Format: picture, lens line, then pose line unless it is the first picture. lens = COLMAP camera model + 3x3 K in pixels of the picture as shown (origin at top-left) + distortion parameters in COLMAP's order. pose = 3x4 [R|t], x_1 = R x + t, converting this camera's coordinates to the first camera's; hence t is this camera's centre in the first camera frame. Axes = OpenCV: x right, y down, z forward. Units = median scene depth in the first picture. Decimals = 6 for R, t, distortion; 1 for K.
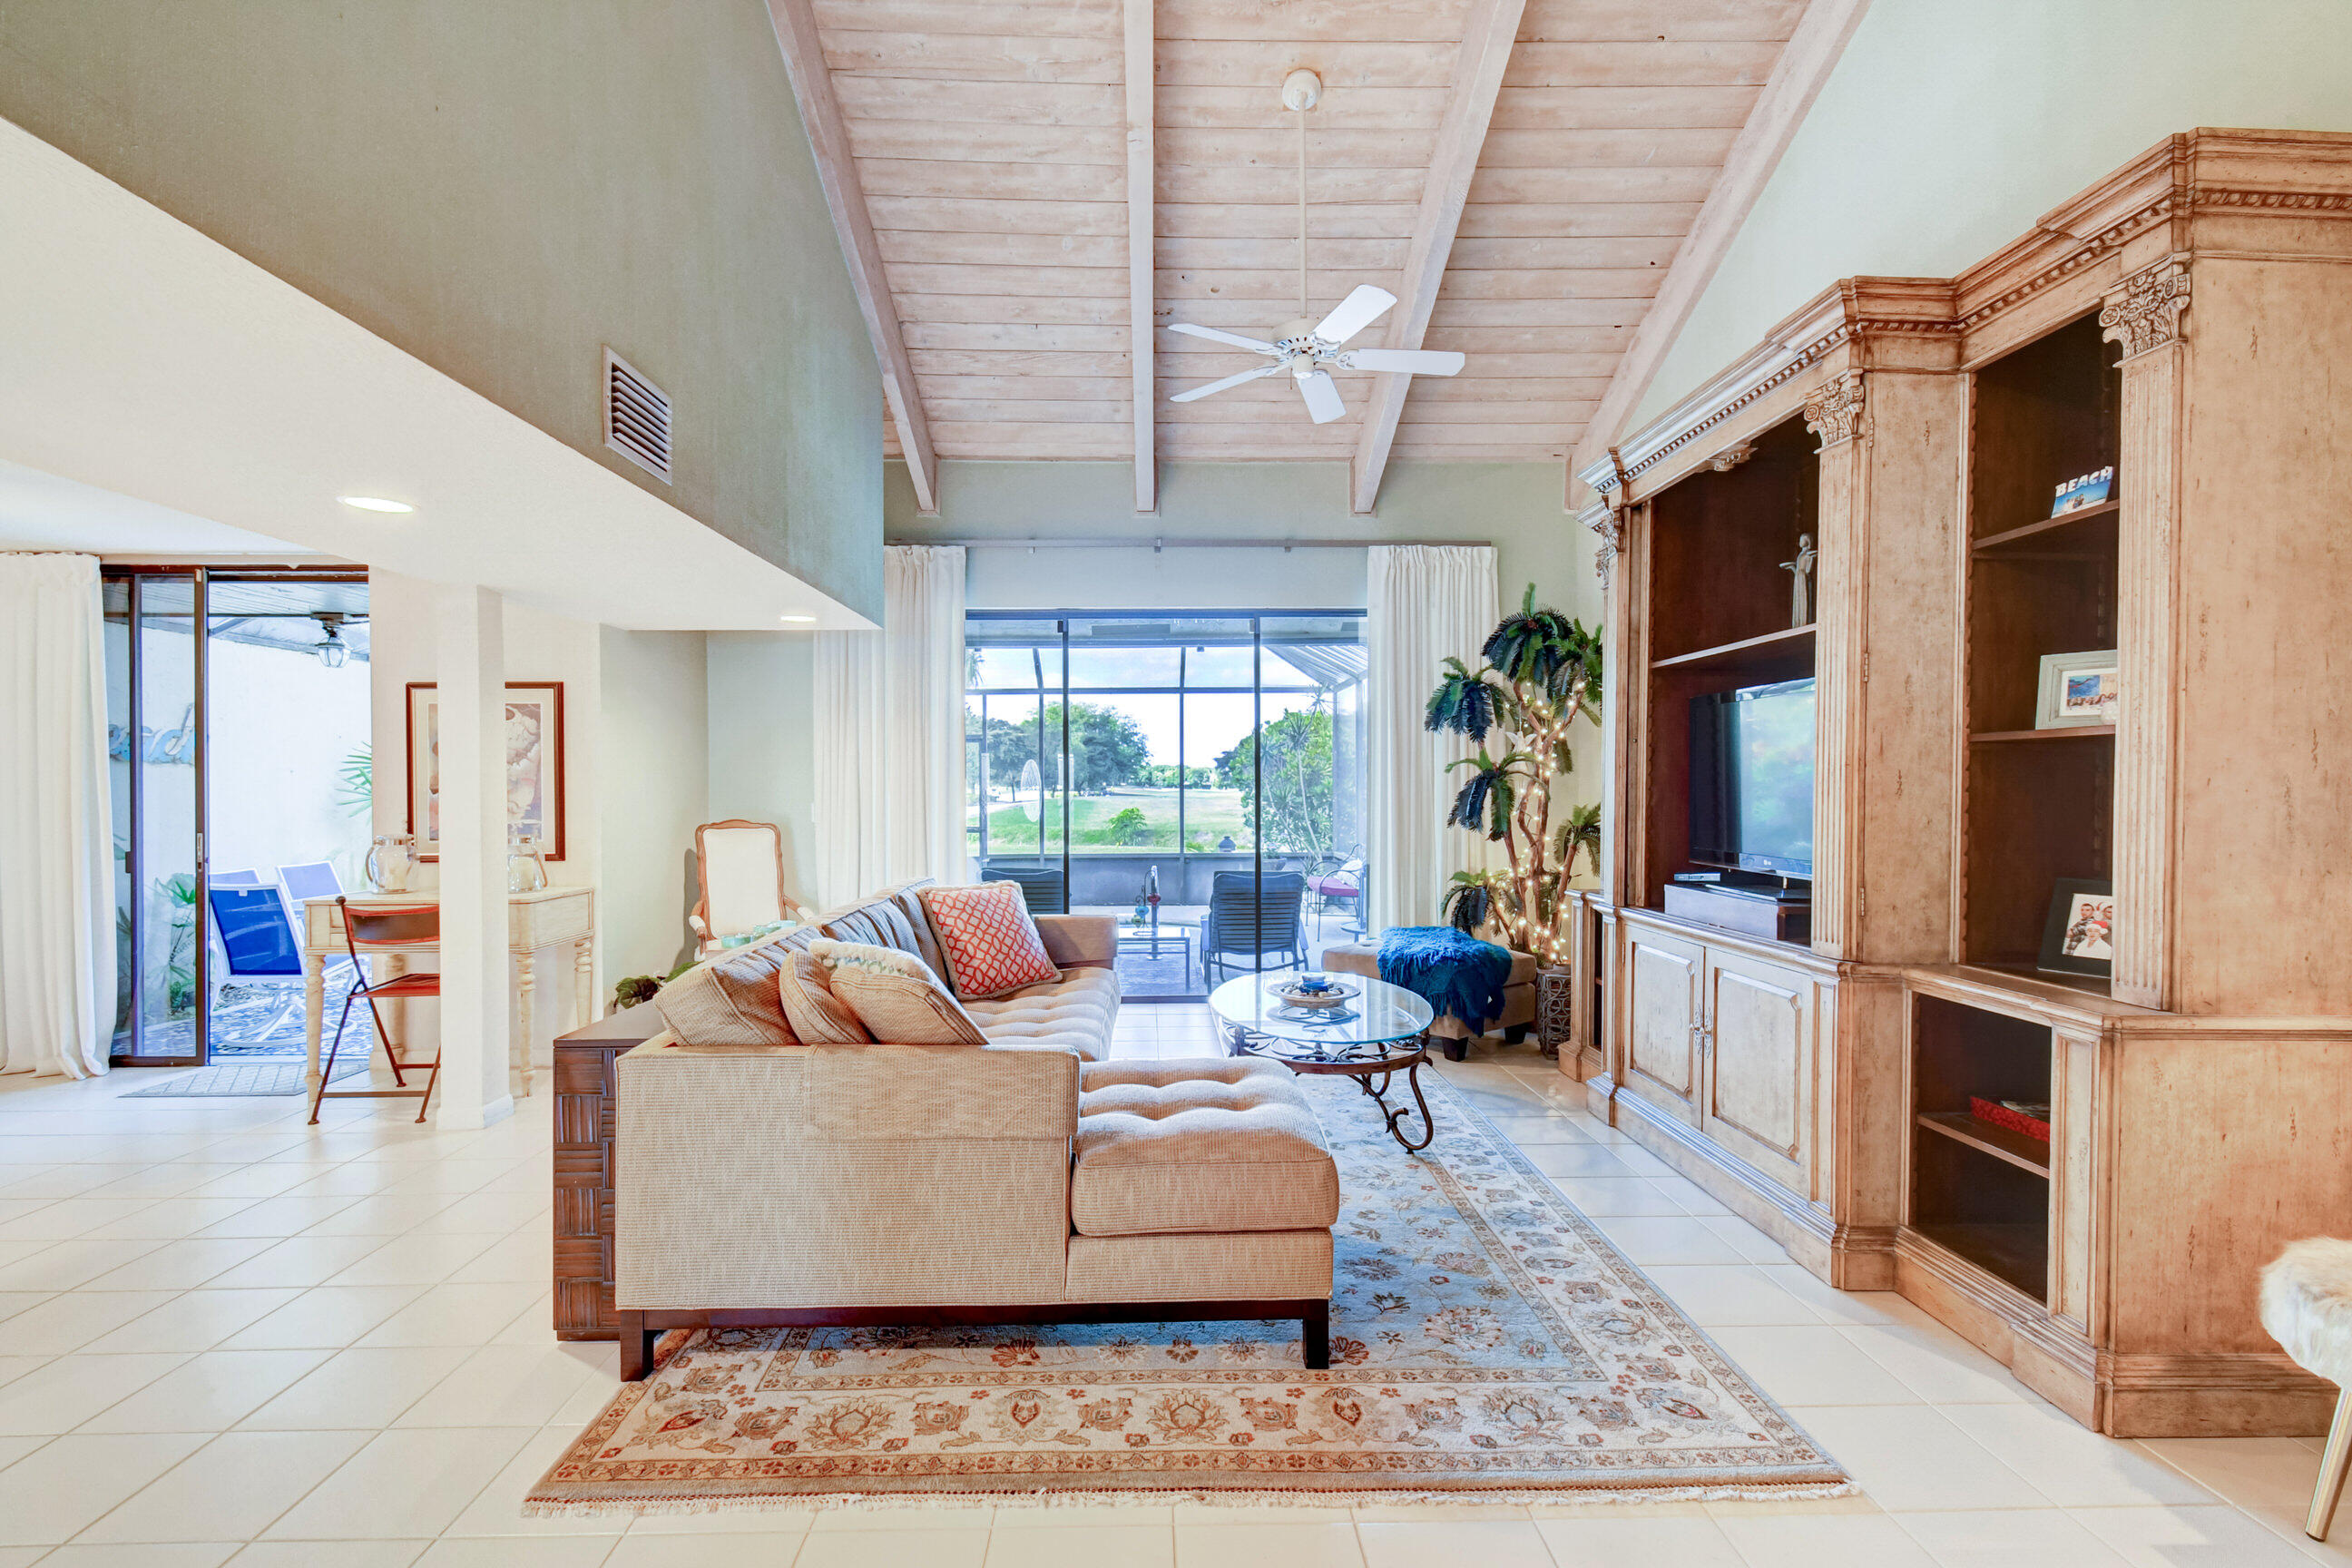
lens RADIAL K [[1041.4, 0, 1176.9], [0, 1041.4, 796.6], [0, 0, 1]] dist [0.013342, -0.010366]
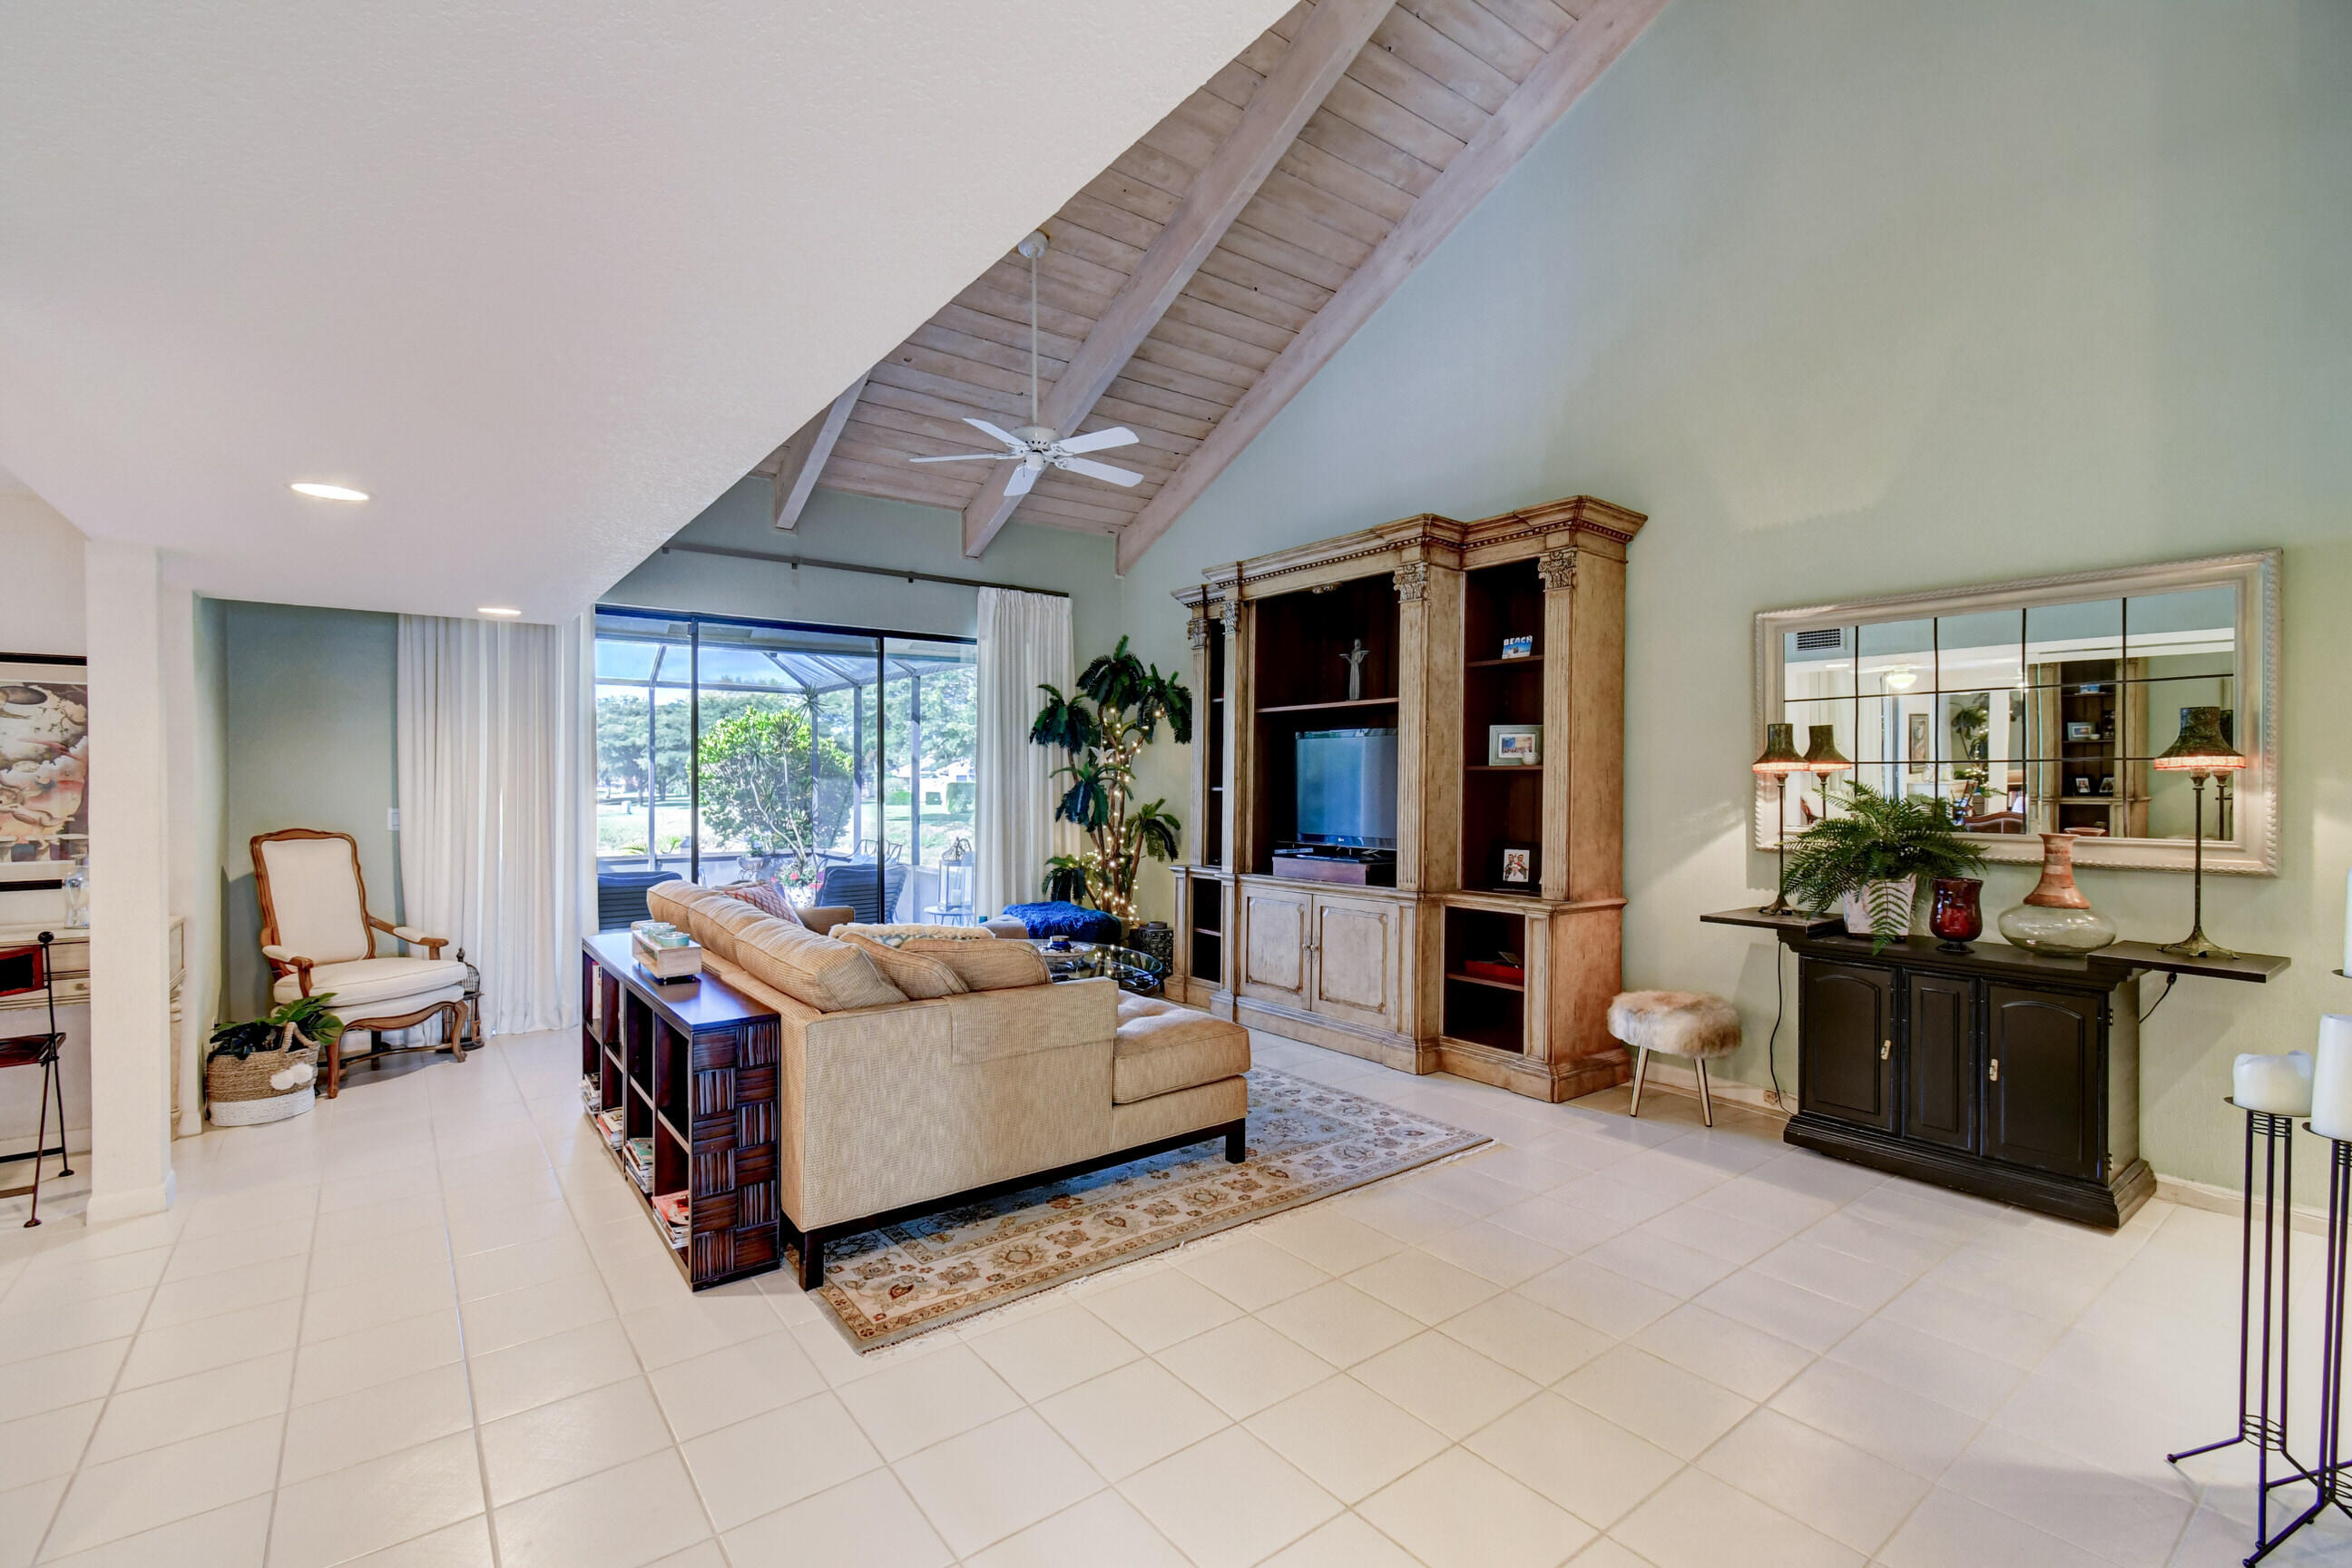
lens RADIAL K [[1039.5, 0, 1177.1], [0, 1039.5, 791.3], [0, 0, 1]] dist [-0.001121, 0.000524]
pose [[0.806172, -0.001366, 0.591679, -0.797431], [0.001662, 0.999999, 0.000043, -0.016552], [-0.591679, 0.000949, 0.806173, -0.200045]]
